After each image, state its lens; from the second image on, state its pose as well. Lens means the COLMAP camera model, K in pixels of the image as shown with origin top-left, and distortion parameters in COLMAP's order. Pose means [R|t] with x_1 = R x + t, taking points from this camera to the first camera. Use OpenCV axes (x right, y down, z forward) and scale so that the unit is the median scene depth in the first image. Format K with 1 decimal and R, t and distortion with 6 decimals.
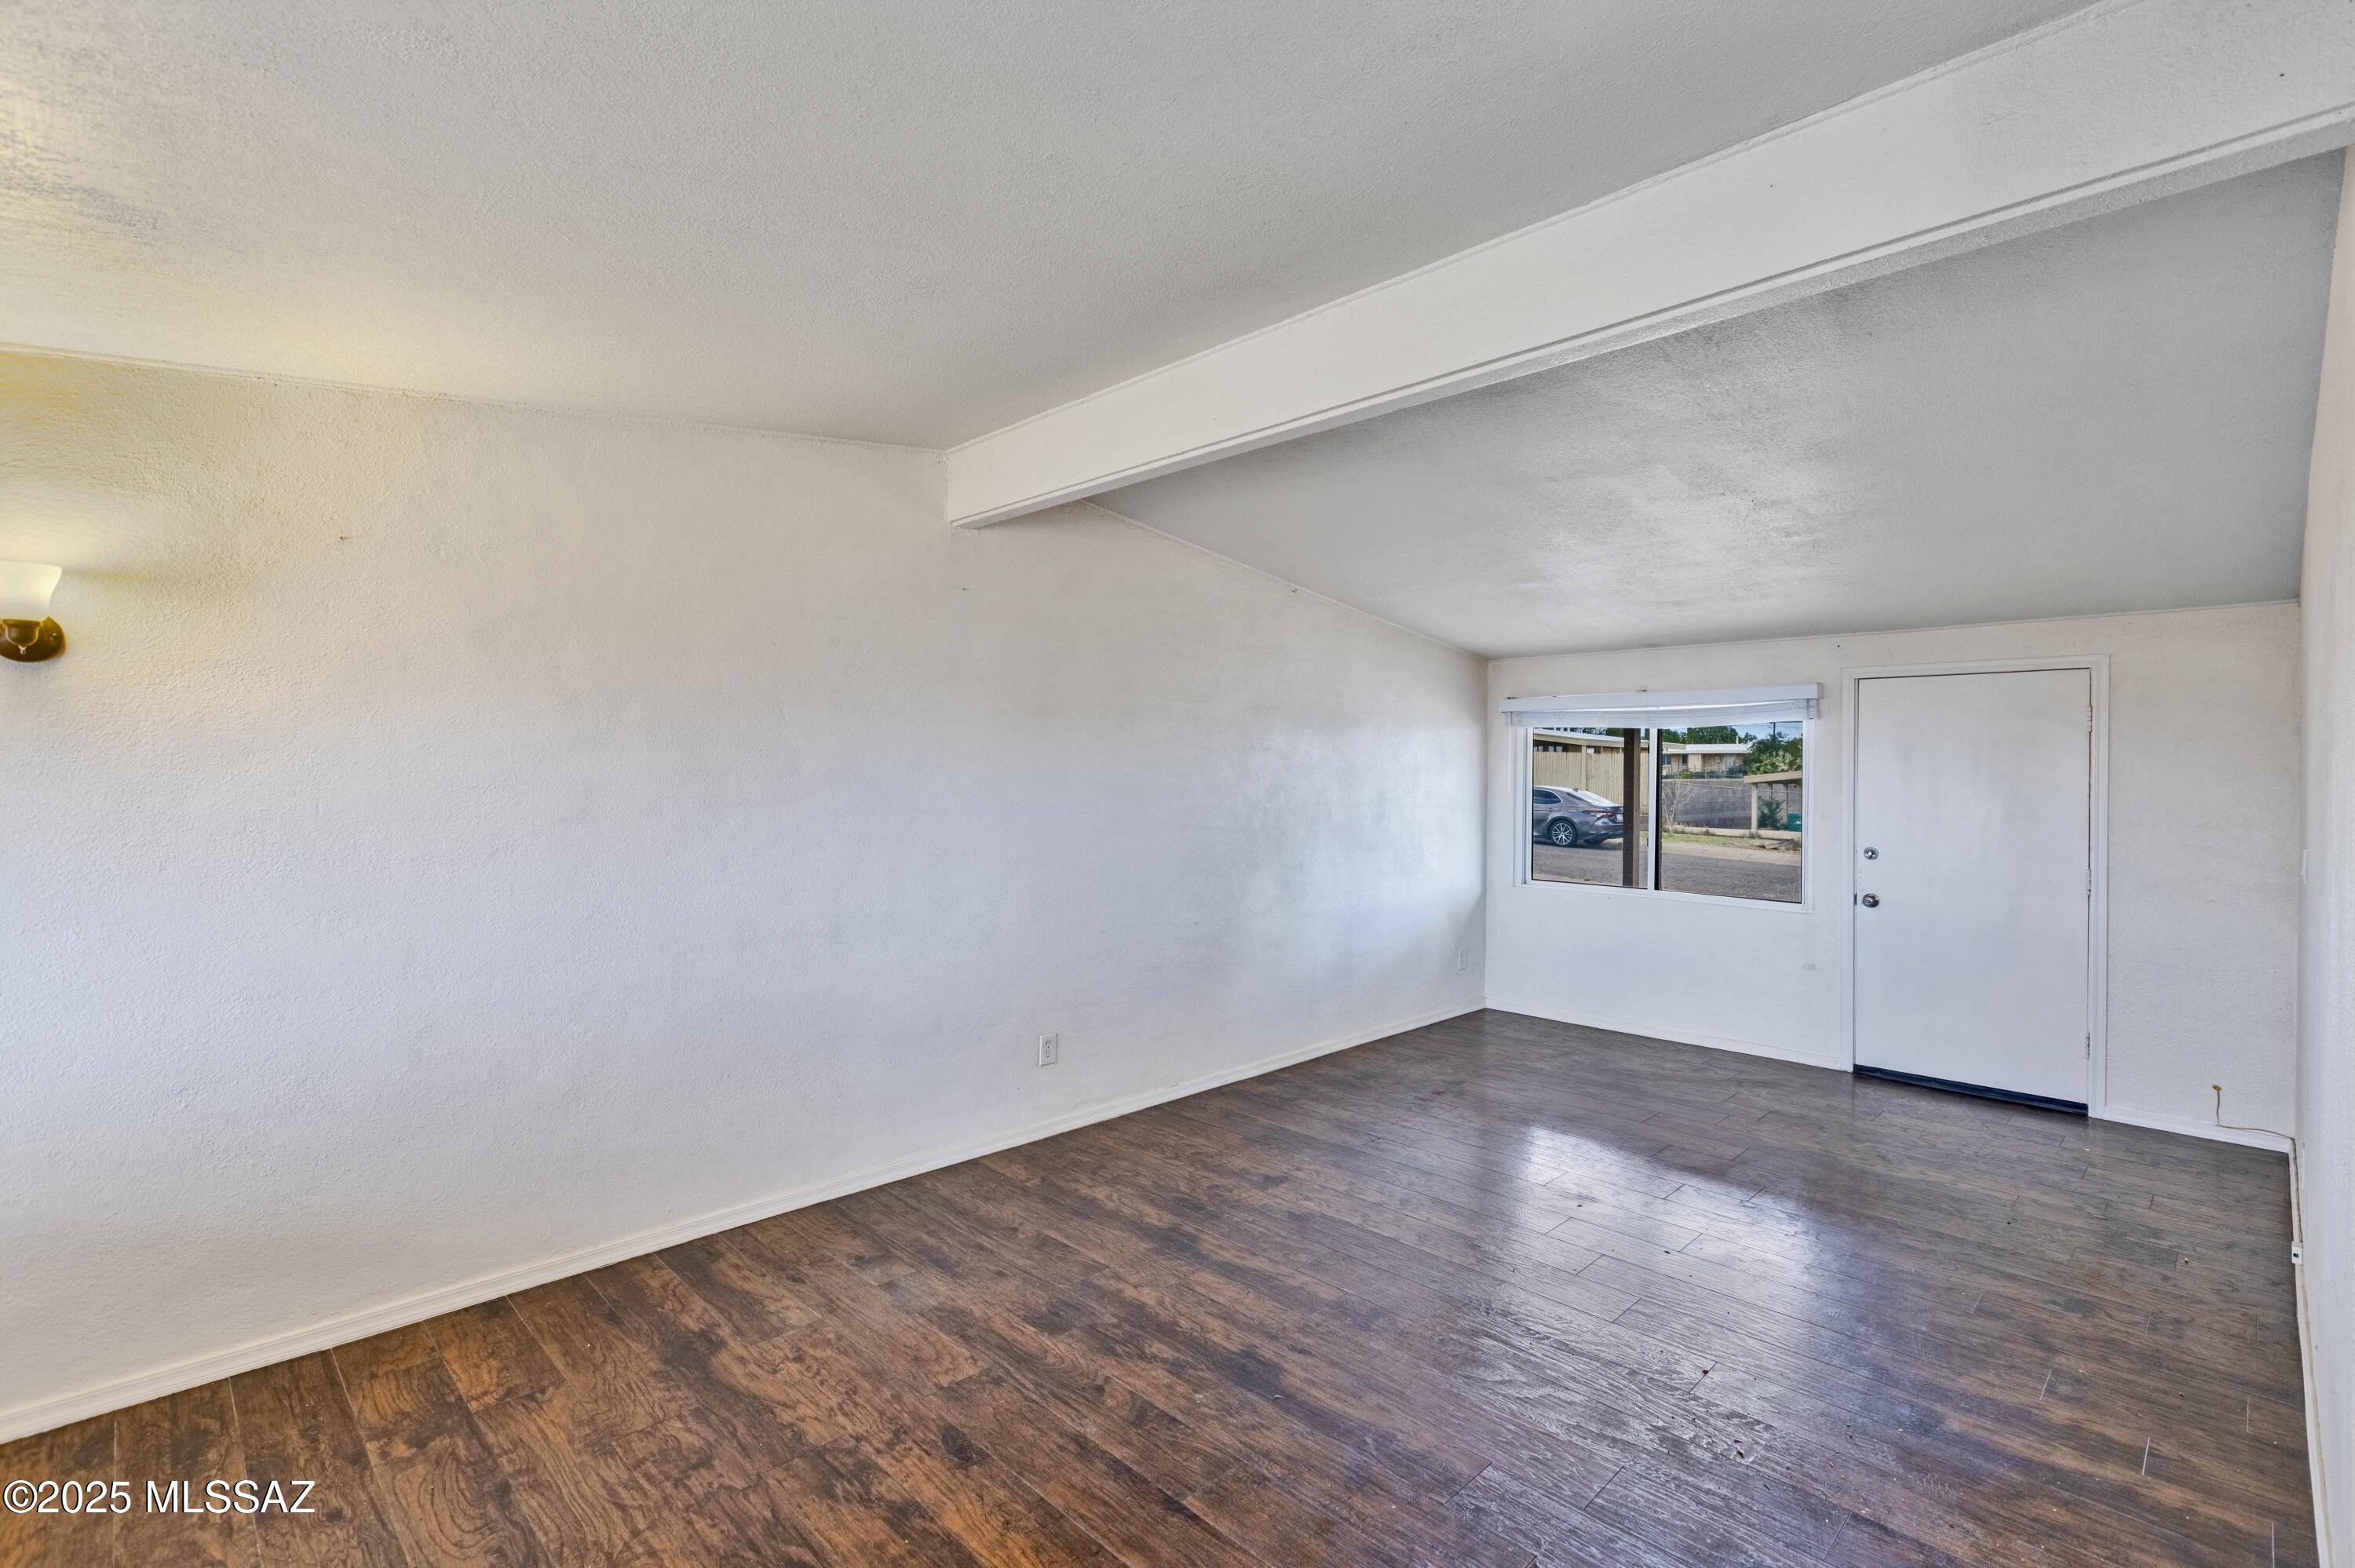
lens RADIAL K [[1058.3, 0, 1177.5], [0, 1058.3, 784.0], [0, 0, 1]] dist [-0.008982, -0.000061]
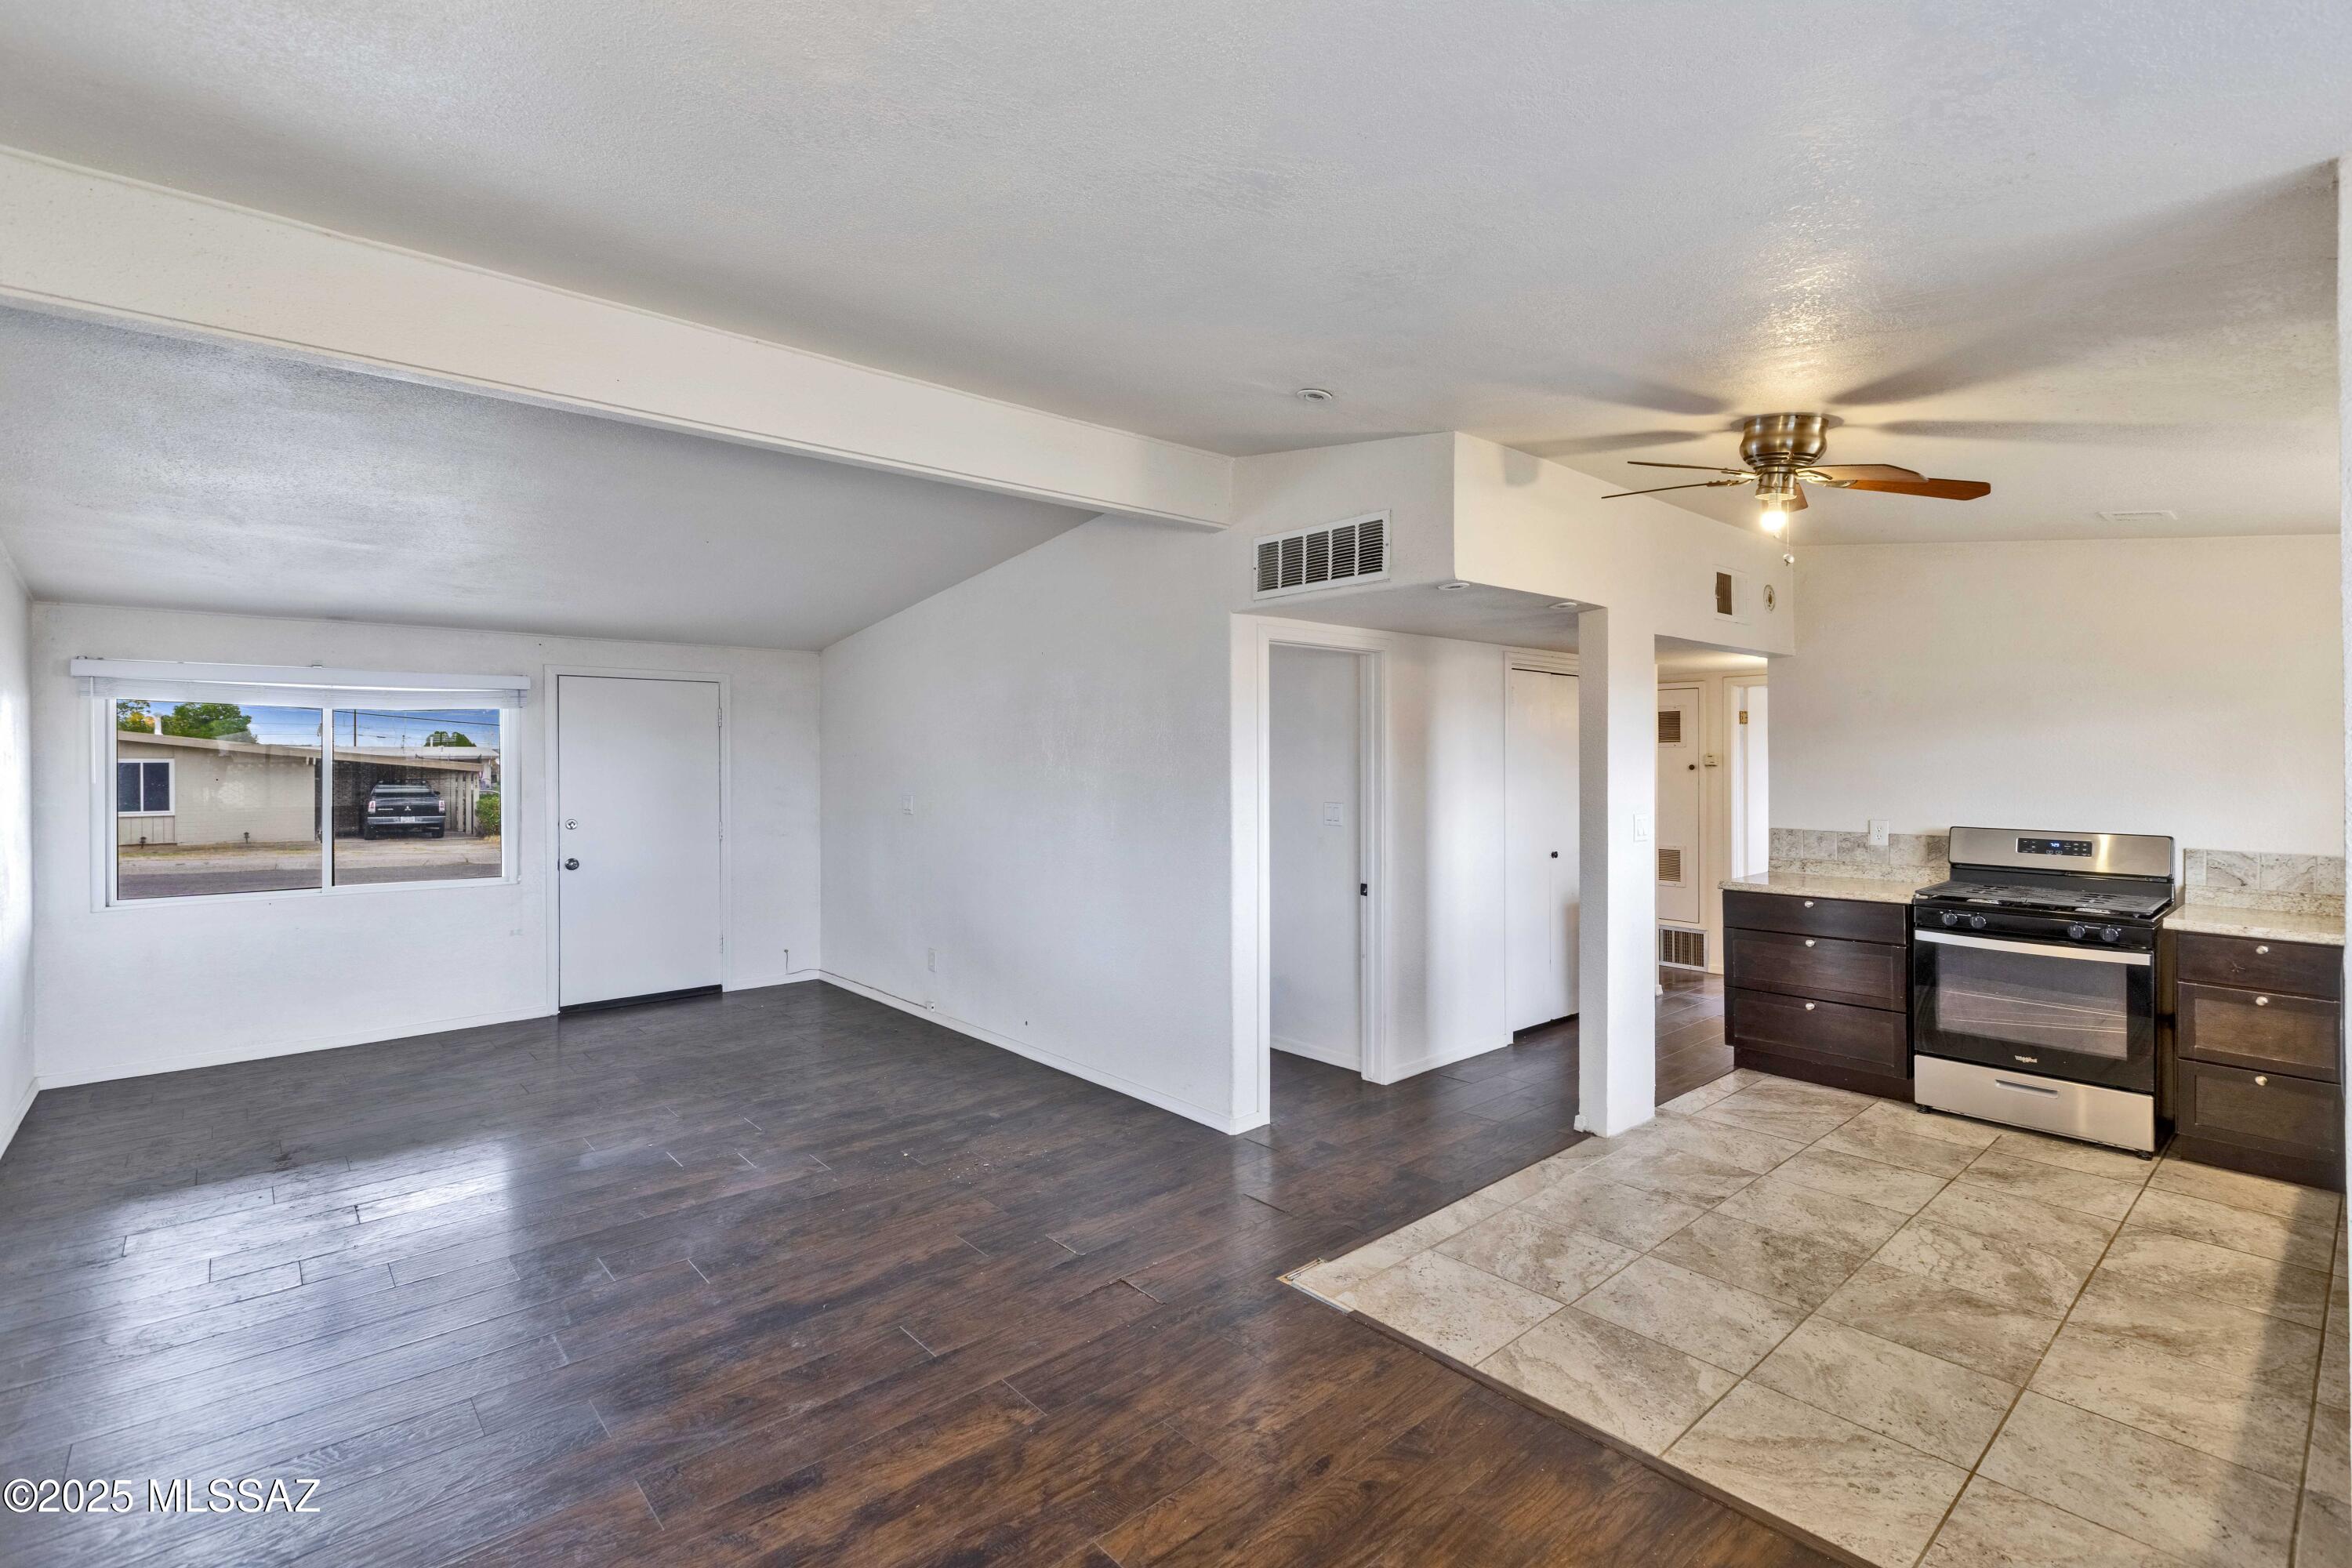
lens RADIAL K [[1057.1, 0, 1176.0], [0, 1057.1, 784.0], [0, 0, 1]] dist [-0.008982, -0.000061]
pose [[0.064549, -0.034480, 0.997319, -0.529546], [0.012079, 0.999357, 0.033768, -0.012509], [-0.997841, 0.009867, 0.064924, 0.281570]]
